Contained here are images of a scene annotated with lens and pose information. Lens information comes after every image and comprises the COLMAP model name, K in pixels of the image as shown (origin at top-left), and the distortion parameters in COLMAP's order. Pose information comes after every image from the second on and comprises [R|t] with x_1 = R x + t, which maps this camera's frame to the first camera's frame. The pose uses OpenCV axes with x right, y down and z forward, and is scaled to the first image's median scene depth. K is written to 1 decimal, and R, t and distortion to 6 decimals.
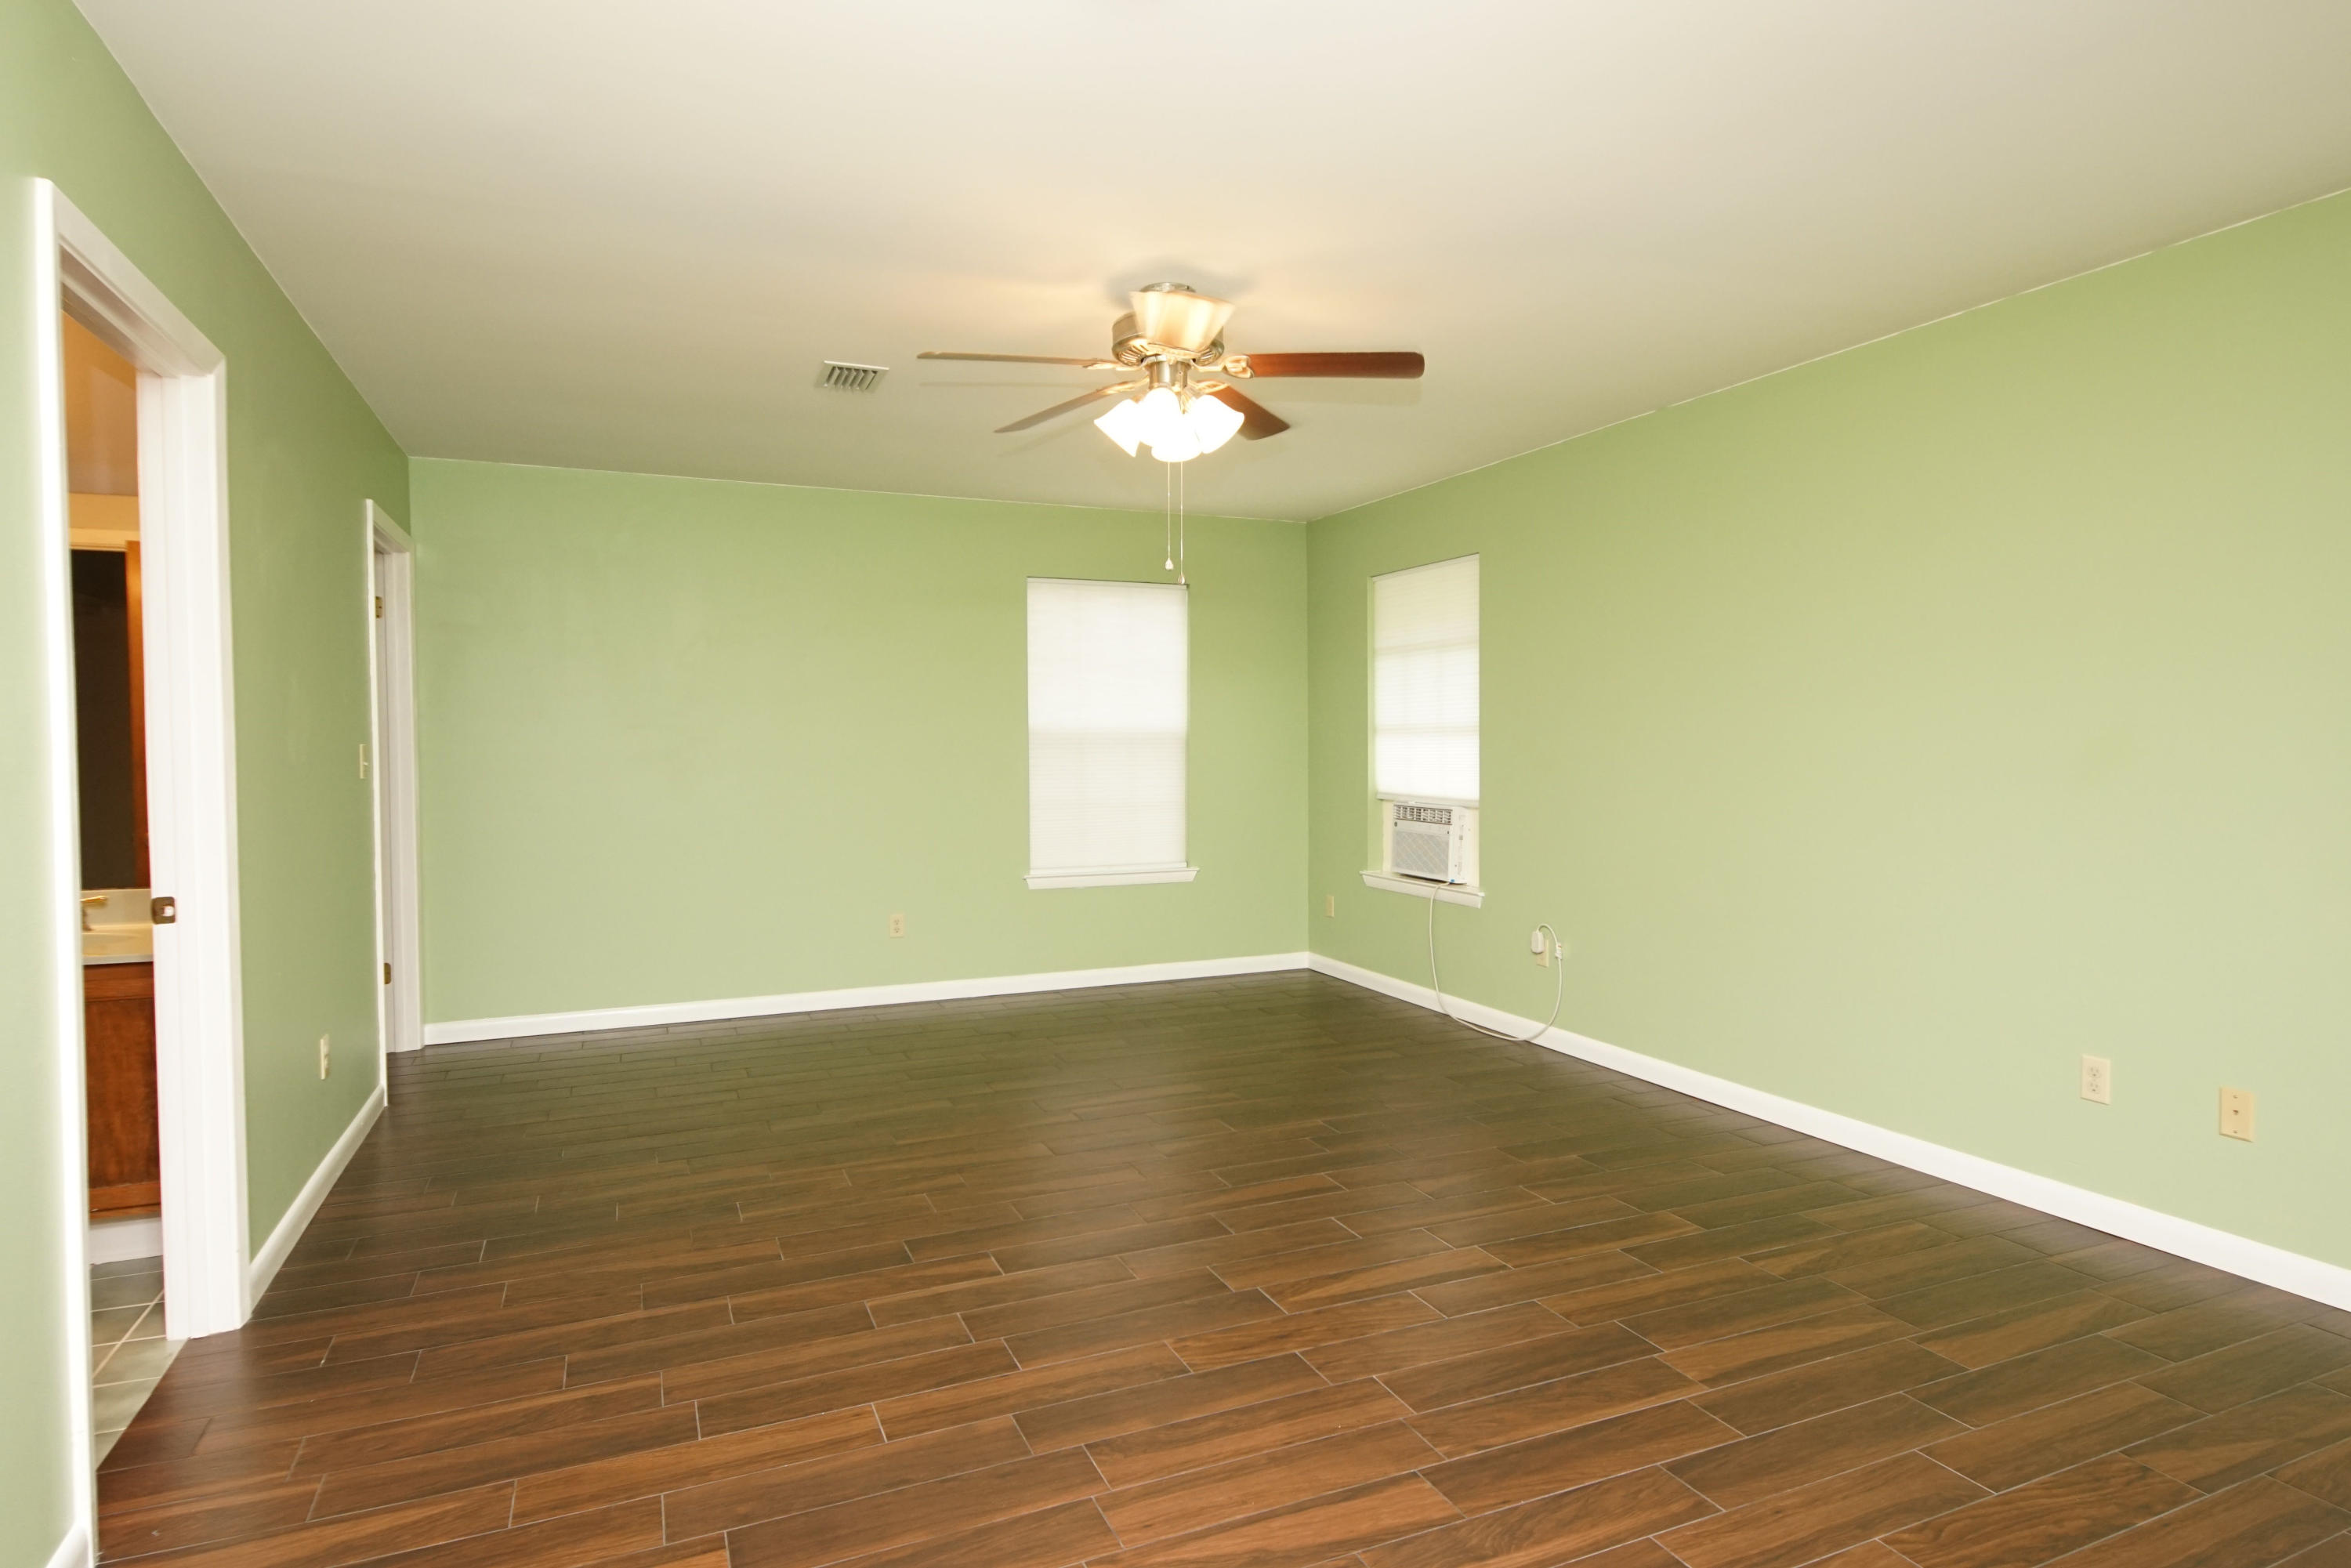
lens RADIAL K [[1260.4, 0, 1152.3], [0, 1260.4, 768.0], [0, 0, 1]] dist [0.041949, -0.039245]
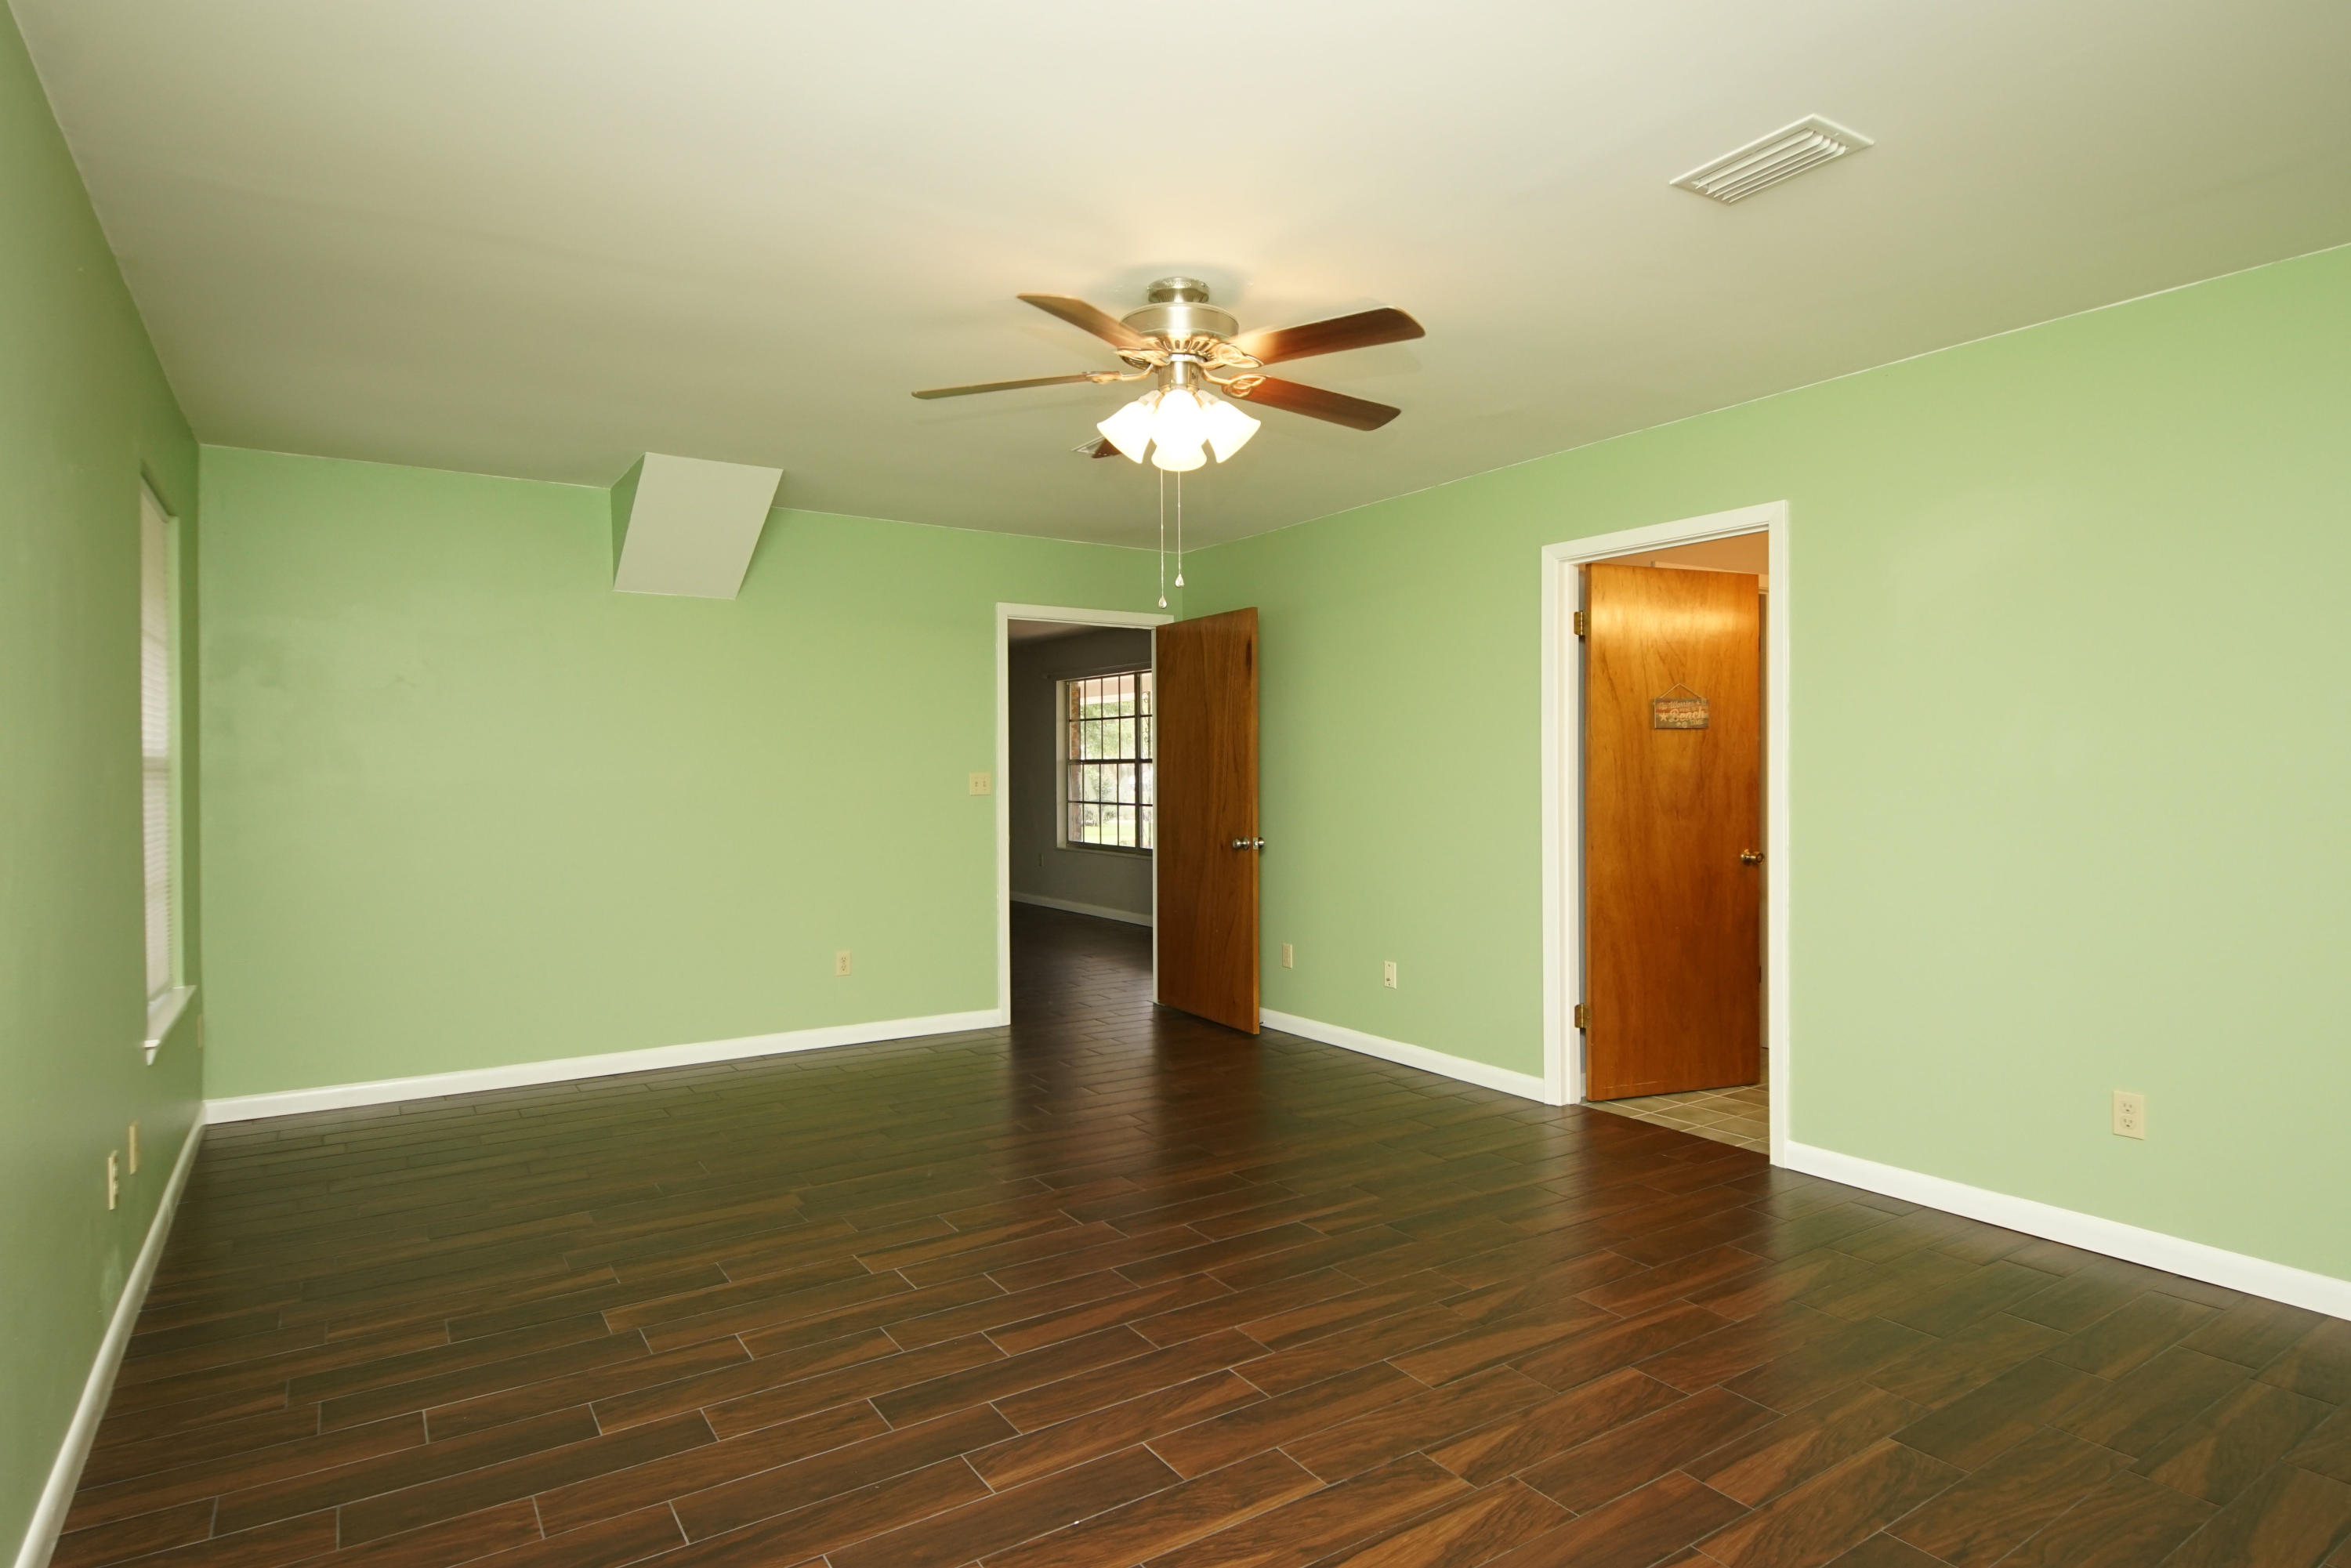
lens RADIAL K [[1260.4, 0, 1152.3], [0, 1260.4, 768.0], [0, 0, 1]] dist [0.041949, -0.039245]
pose [[-0.985142, 0.012104, -0.171315, 0.206386], [0.008542, 0.999732, 0.021513, -0.048533], [0.171529, 0.019730, -0.984981, 2.062561]]
